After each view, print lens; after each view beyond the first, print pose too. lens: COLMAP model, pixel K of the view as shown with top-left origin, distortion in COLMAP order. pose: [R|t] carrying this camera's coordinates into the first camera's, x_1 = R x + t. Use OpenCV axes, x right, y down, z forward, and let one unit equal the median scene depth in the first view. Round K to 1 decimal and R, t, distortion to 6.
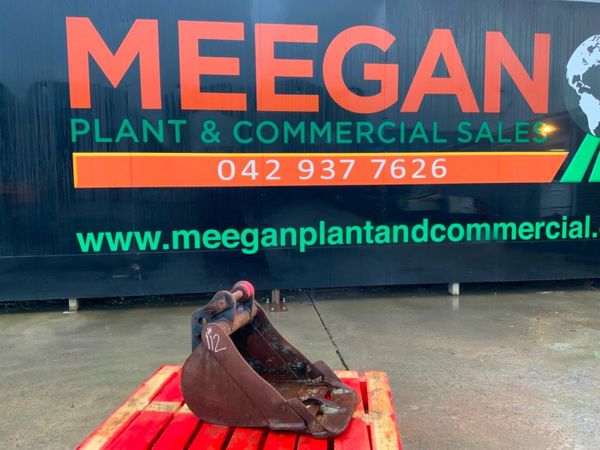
lens RADIAL K [[489.0, 0, 300.5], [0, 489.0, 222.0], [0, 0, 1]] dist [0.108483, -0.207986]
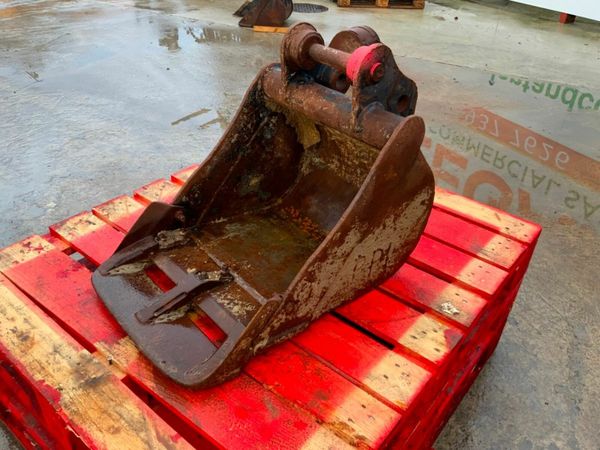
lens RADIAL K [[499.7, 0, 299.6], [0, 499.7, 221.7], [0, 0, 1]] dist [0.047561, -0.106644]
pose [[-0.554567, 0.440912, -0.705728, 0.131338], [-0.099914, 0.806673, 0.582491, 0.000798], [0.826119, 0.393542, -0.403301, 0.552229]]
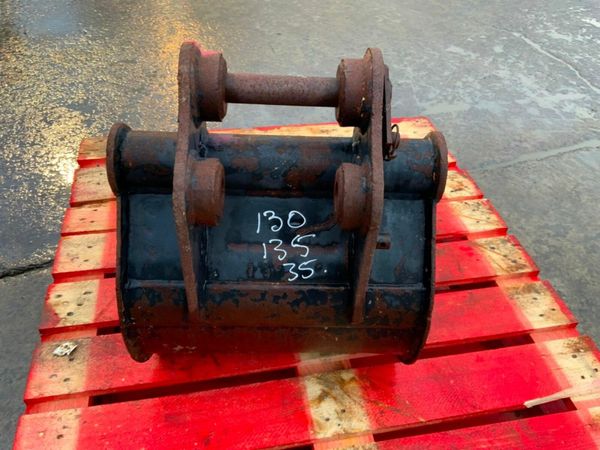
lens RADIAL K [[499.7, 0, 299.6], [0, 499.7, 221.7], [0, 0, 1]] dist [0.047561, -0.106644]
pose [[-0.281275, -0.645154, 0.710395, -0.173587], [0.026795, 0.734713, 0.677848, 0.007429], [-0.959253, 0.209697, -0.189370, 0.476371]]
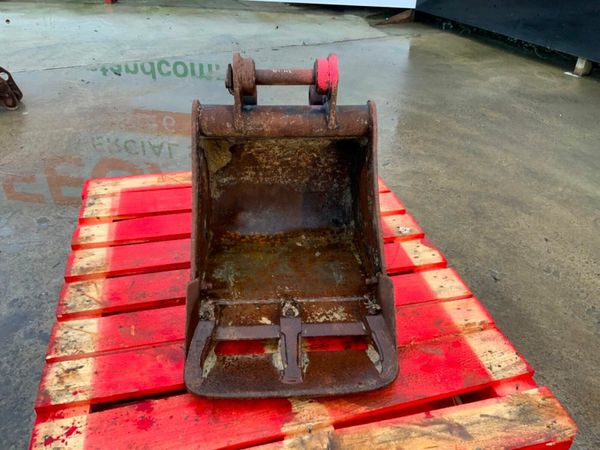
lens RADIAL K [[499.7, 0, 299.6], [0, 499.7, 221.7], [0, 0, 1]] dist [0.047561, -0.106644]
pose [[0.326990, 0.529301, -0.782891, 0.164676], [-0.096387, 0.842791, 0.529540, -0.000289], [0.940099, -0.097694, 0.326602, 0.371415]]
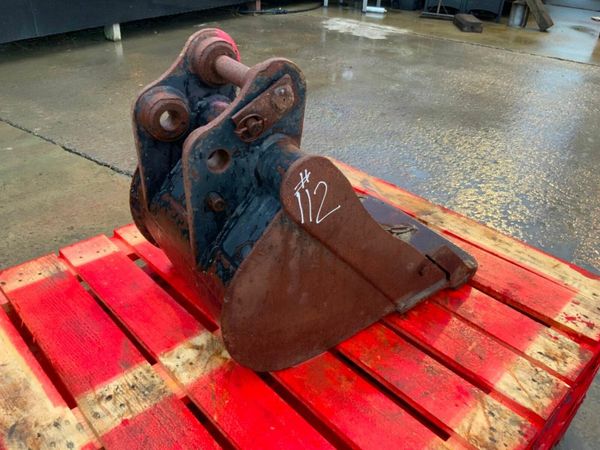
lens RADIAL K [[496.3, 0, 300.0], [0, 496.3, 225.0], [0, 0, 1]] dist [0.088615, -0.190556]
pose [[0.648779, -0.367138, 0.666555, -0.178943], [0.002508, 0.876947, 0.480580, 0.032174], [-0.760973, -0.310119, 0.569866, 0.322431]]
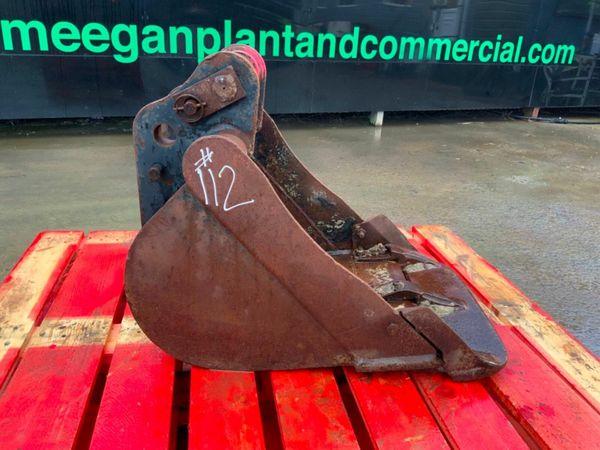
lens RADIAL K [[495.3, 0, 300.0], [0, 495.3, 225.0], [0, 0, 1]] dist [0.061160, -0.126203]
pose [[0.959490, -0.047051, 0.277786, -0.091170], [-0.044298, 0.948500, 0.313665, 0.061676], [-0.278238, -0.313264, 0.907992, 0.258428]]
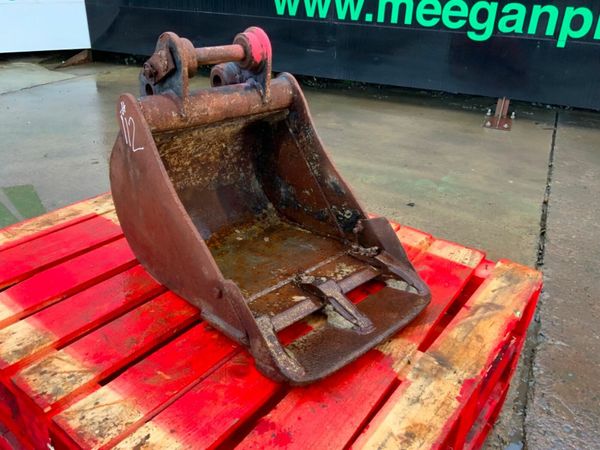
lens RADIAL K [[498.7, 0, 300.0], [0, 498.7, 225.0], [0, 0, 1]] dist [0.049202, -0.106577]
pose [[0.848926, 0.276960, -0.450132, 0.093967], [-0.082254, 0.910554, 0.405125, 0.043925], [0.522073, -0.306896, 0.795773, 0.266285]]
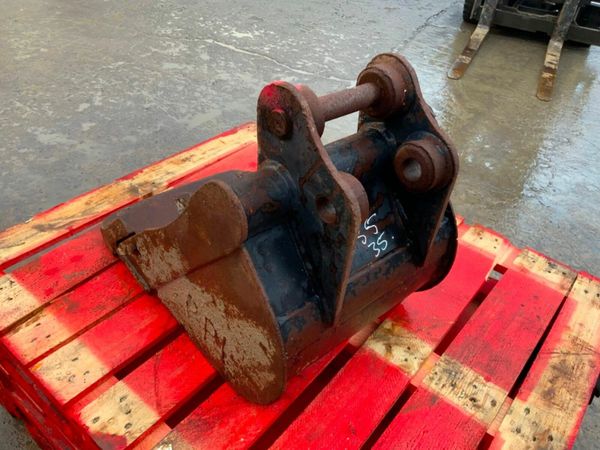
lens RADIAL K [[496.3, 0, 300.0], [0, 496.3, 225.0], [0, 0, 1]] dist [0.088615, -0.190556]
pose [[-0.835103, -0.384880, 0.393027, -0.123098], [-0.038045, 0.753172, 0.656722, -0.001302], [-0.548776, 0.533478, -0.643619, 0.571907]]
